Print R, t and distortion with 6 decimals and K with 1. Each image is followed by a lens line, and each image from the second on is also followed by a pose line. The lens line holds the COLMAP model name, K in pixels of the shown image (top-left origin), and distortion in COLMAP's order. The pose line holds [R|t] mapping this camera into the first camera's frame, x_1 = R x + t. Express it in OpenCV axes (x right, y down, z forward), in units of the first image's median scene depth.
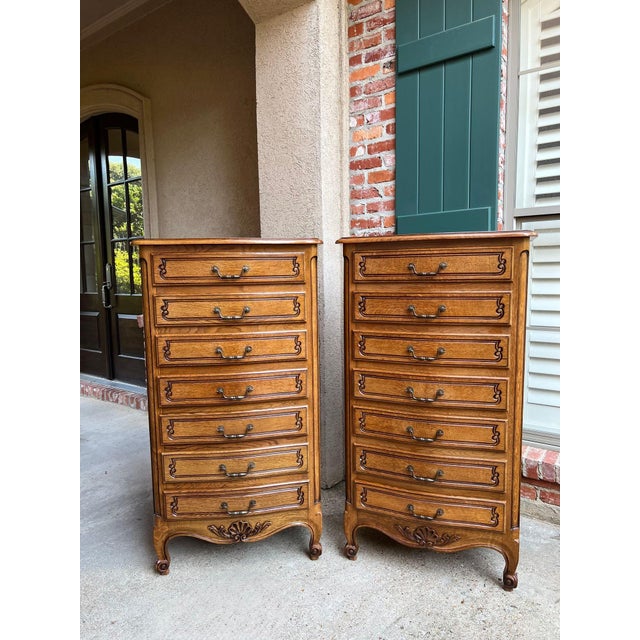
lens RADIAL K [[486.4, 0, 322.1], [0, 486.4, 322.9], [0, 0, 1]] dist [0.039055, -0.043665]
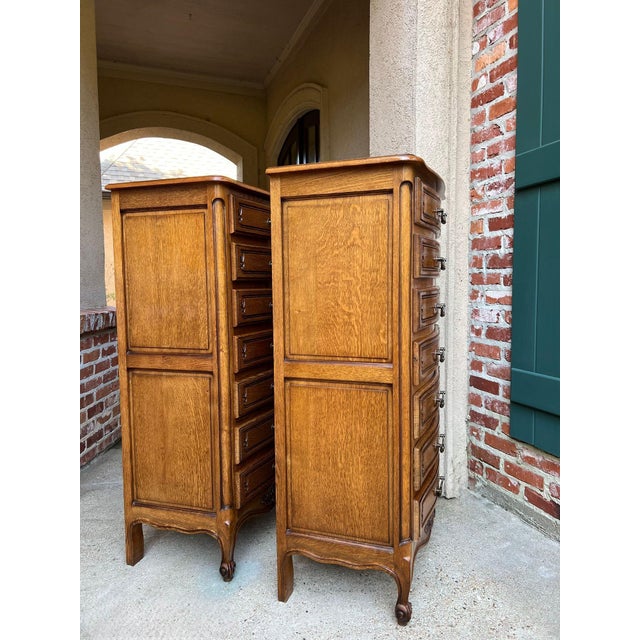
lens RADIAL K [[486.4, 0, 315.7], [0, 486.4, 317.7], [0, 0, 1]] dist [0.039055, -0.043665]
pose [[0.839775, 0.044812, -0.541082, 0.301359], [-0.059377, 0.998191, -0.009486, 0.051621], [0.539678, 0.040094, 0.840916, 0.209841]]
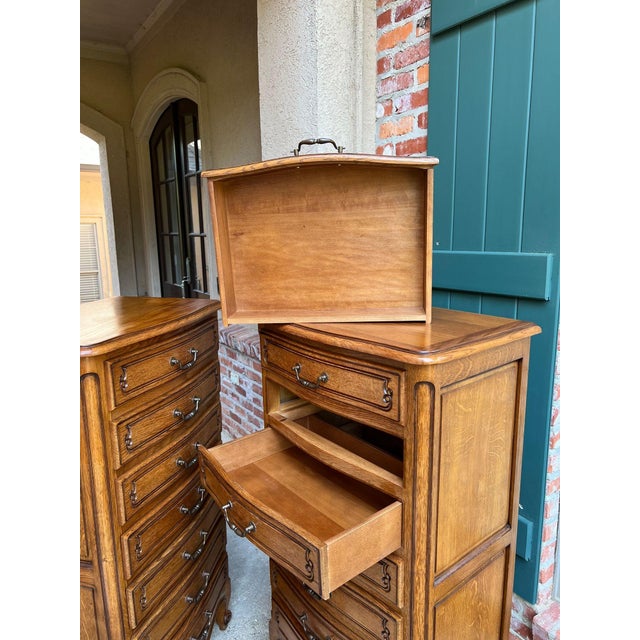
lens RADIAL K [[486.4, 0, 321.3], [0, 486.4, 323.9], [0, 0, 1]] dist [0.039055, -0.043665]
pose [[0.946503, 0.062045, -0.316674, 0.231690], [-0.030707, 0.994206, 0.103011, -0.174718], [0.321231, -0.087776, 0.942924, 0.276497]]
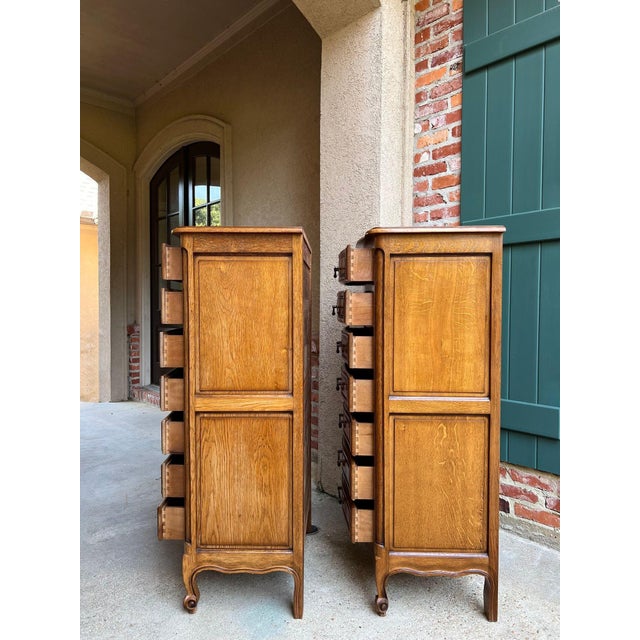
lens RADIAL K [[486.4, 0, 321.3], [0, 486.4, 321.8], [0, 0, 1]] dist [0.039055, -0.043665]
pose [[0.982852, 0.025223, -0.182661, 0.062981], [-0.038237, 0.996947, -0.068080, 0.043452], [0.180386, 0.073897, 0.980816, 0.049362]]
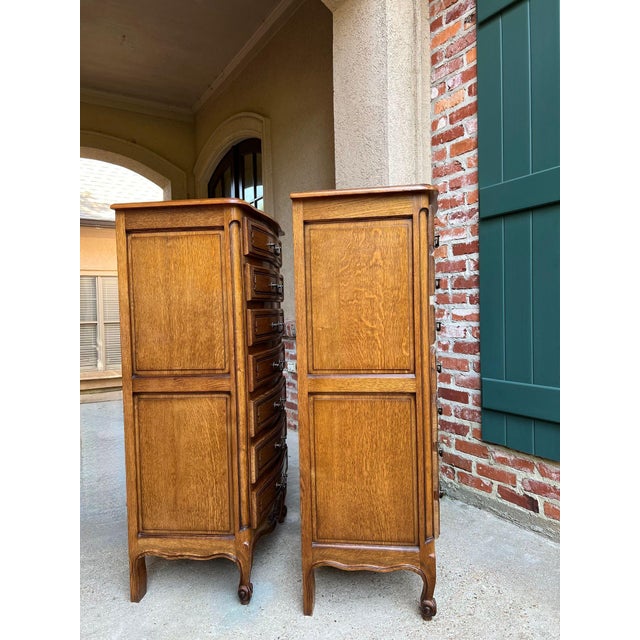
lens RADIAL K [[486.4, 0, 316.9], [0, 486.4, 323.5], [0, 0, 1]] dist [0.039055, -0.043665]
pose [[0.930310, 0.003215, -0.366761, 0.195813], [-0.027458, 0.997766, -0.060904, 0.069453], [0.365745, 0.066730, 0.928320, 0.125426]]
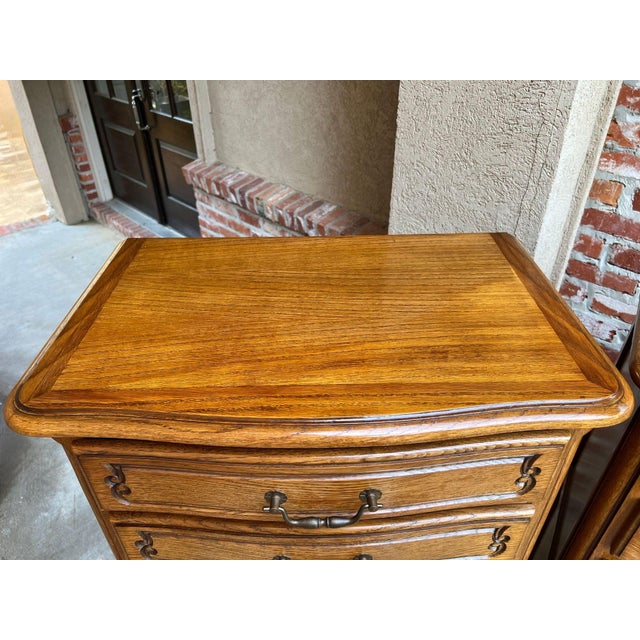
lens RADIAL K [[486.4, 0, 315.5], [0, 486.4, 328.5], [0, 0, 1]] dist [0.039055, -0.043665]
pose [[0.987450, 0.094507, -0.126536, -0.133003], [-0.020041, 0.869704, 0.493167, -0.242183], [0.156657, -0.484442, 0.860683, 0.508105]]
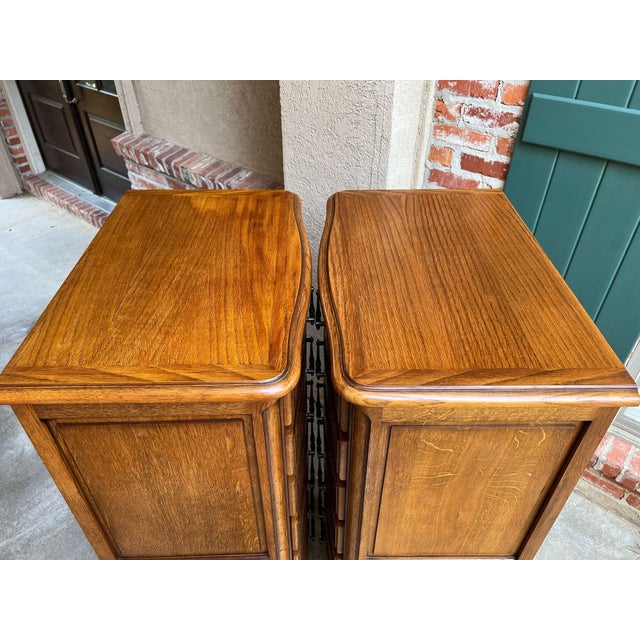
lens RADIAL K [[486.4, 0, 318.9], [0, 486.4, 325.0], [0, 0, 1]] dist [0.039055, -0.043665]
pose [[0.998764, 0.041623, -0.027179, -0.055730], [-0.020255, 0.840049, 0.542132, -0.282461], [0.045397, -0.540912, 0.839853, 0.378434]]
